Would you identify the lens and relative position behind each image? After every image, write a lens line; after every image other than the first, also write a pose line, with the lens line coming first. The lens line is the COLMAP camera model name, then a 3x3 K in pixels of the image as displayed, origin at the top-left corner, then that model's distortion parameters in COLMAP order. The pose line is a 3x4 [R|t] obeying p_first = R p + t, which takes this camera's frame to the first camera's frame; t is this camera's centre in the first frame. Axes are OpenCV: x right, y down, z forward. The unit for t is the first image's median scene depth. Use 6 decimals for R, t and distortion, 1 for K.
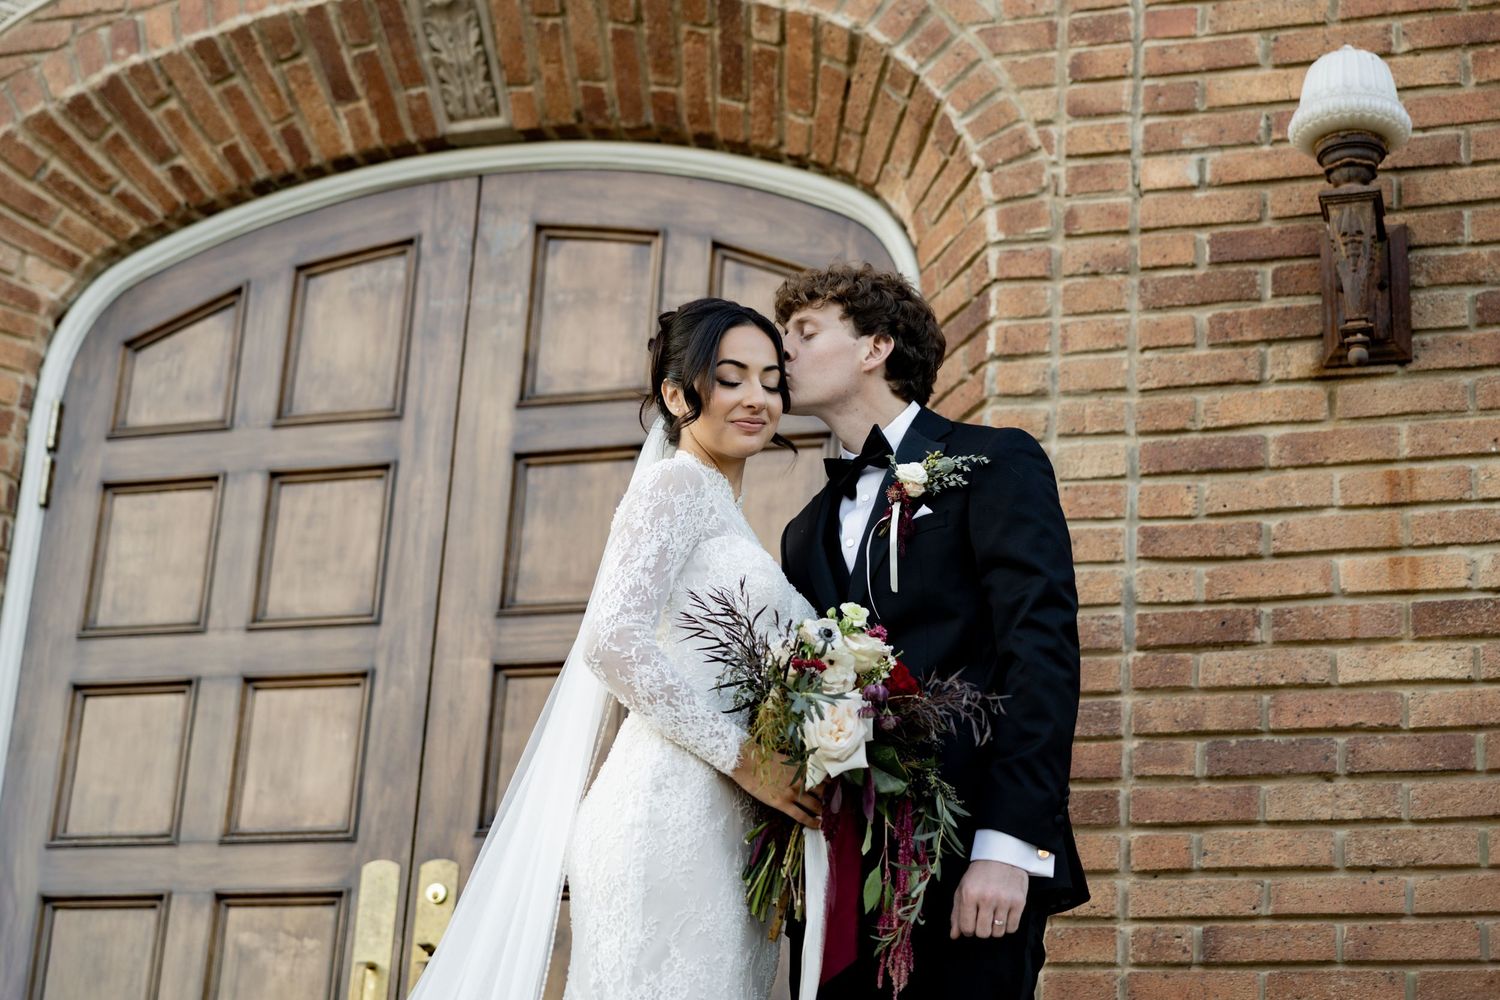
lens RADIAL K [[2969.7, 0, 750.0], [0, 2969.7, 500.0], [0, 0, 1]] dist [0.013902, 0.032477]
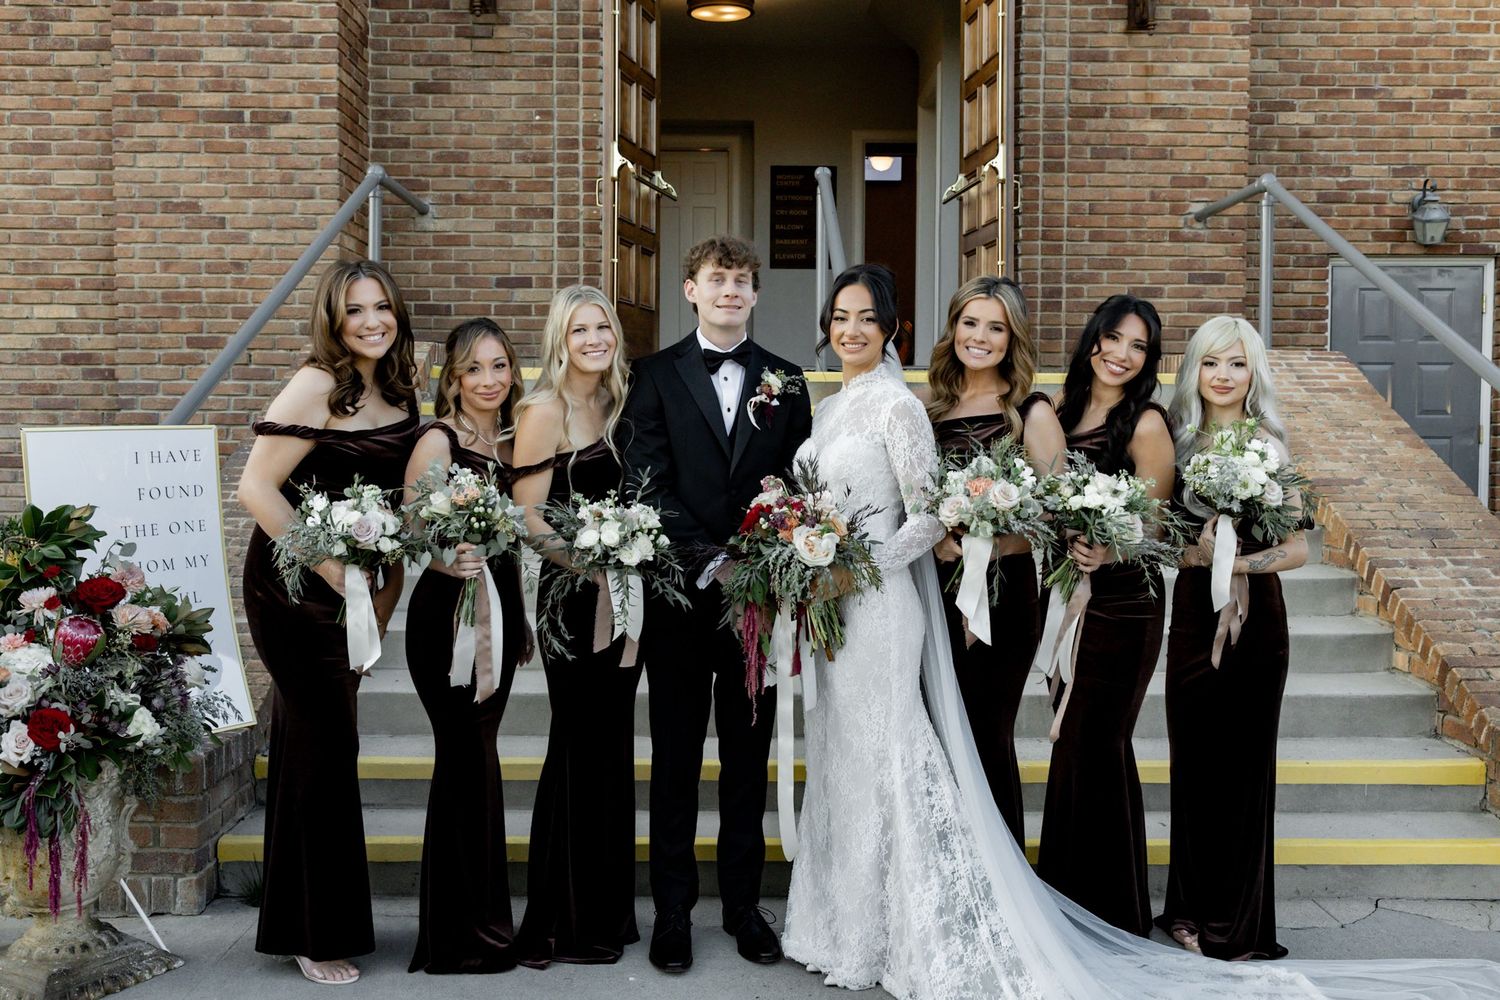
lens RADIAL K [[1540.9, 0, 750.0], [0, 1540.9, 500.0], [0, 0, 1]] dist [-0.004624, 0.015353]
pose [[0.943641, -0.068250, 0.323858, -0.751104], [-0.067406, 0.918369, 0.389941, -0.192967], [-0.324034, -0.389794, 0.862010, -0.511490]]
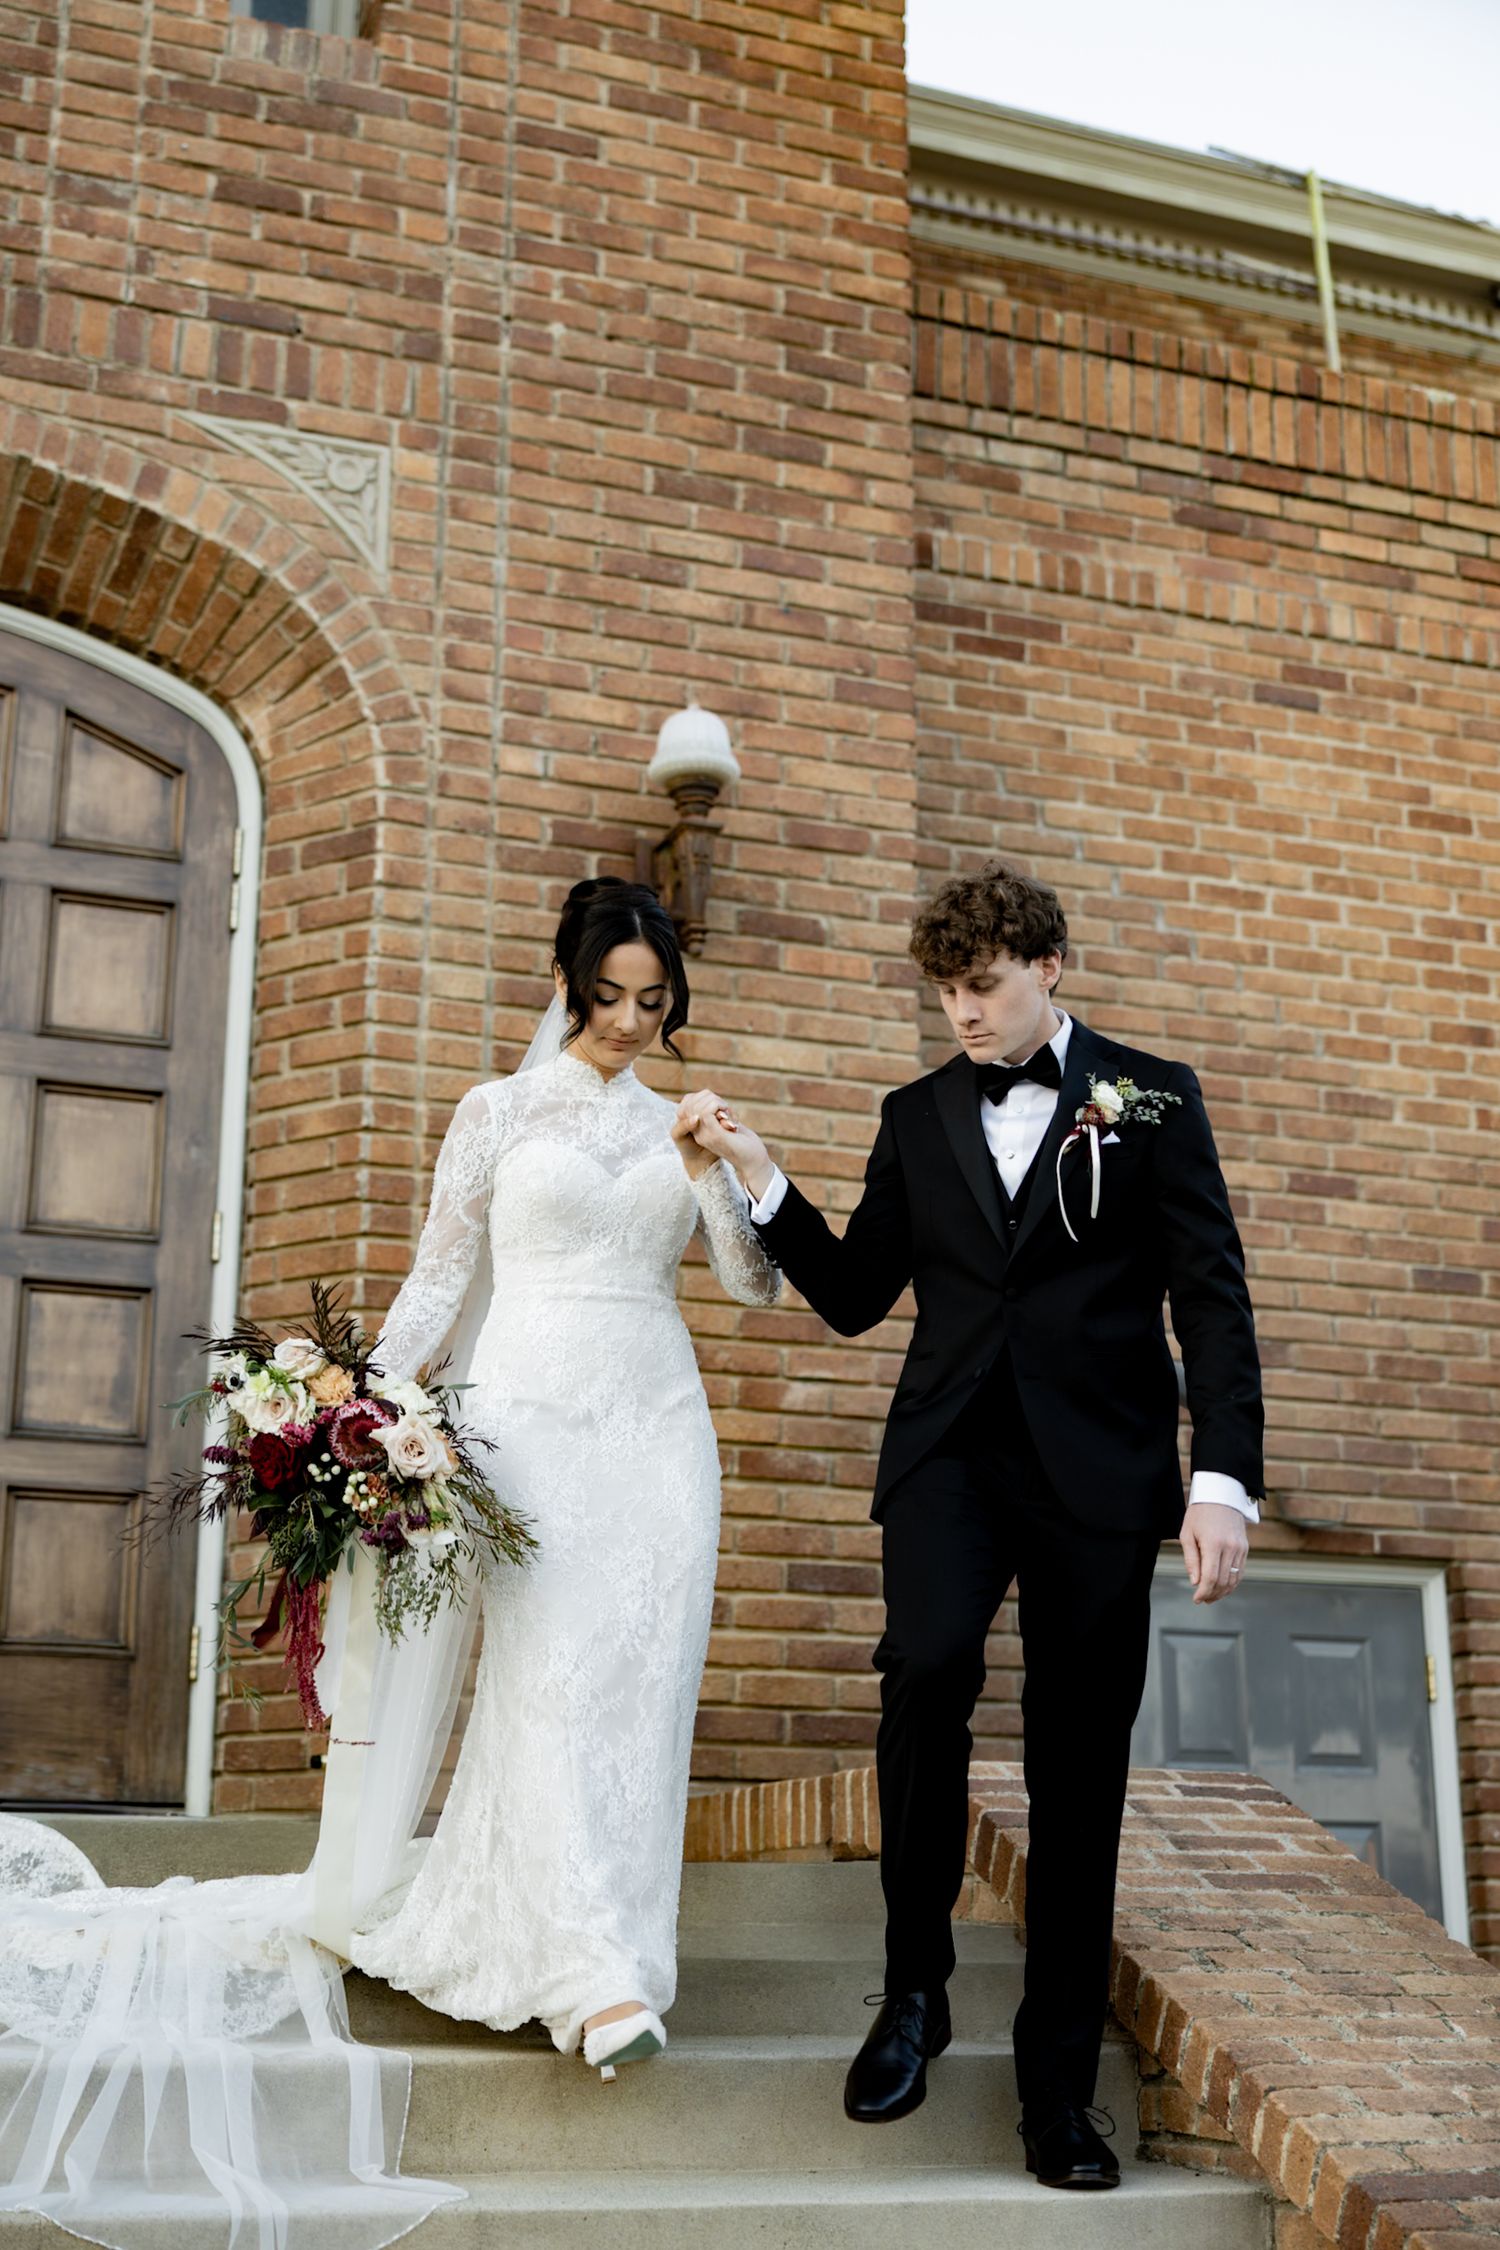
lens RADIAL K [[2996.9, 0, 740.2], [0, 2996.9, 1051.1], [0, 0, 1]] dist [-0.003842, 0.064174]
pose [[0.778537, 0.133344, 0.613270, -0.545501], [-0.178864, 0.983786, 0.013161, -0.022630], [-0.601572, -0.119938, 0.789764, -0.071824]]
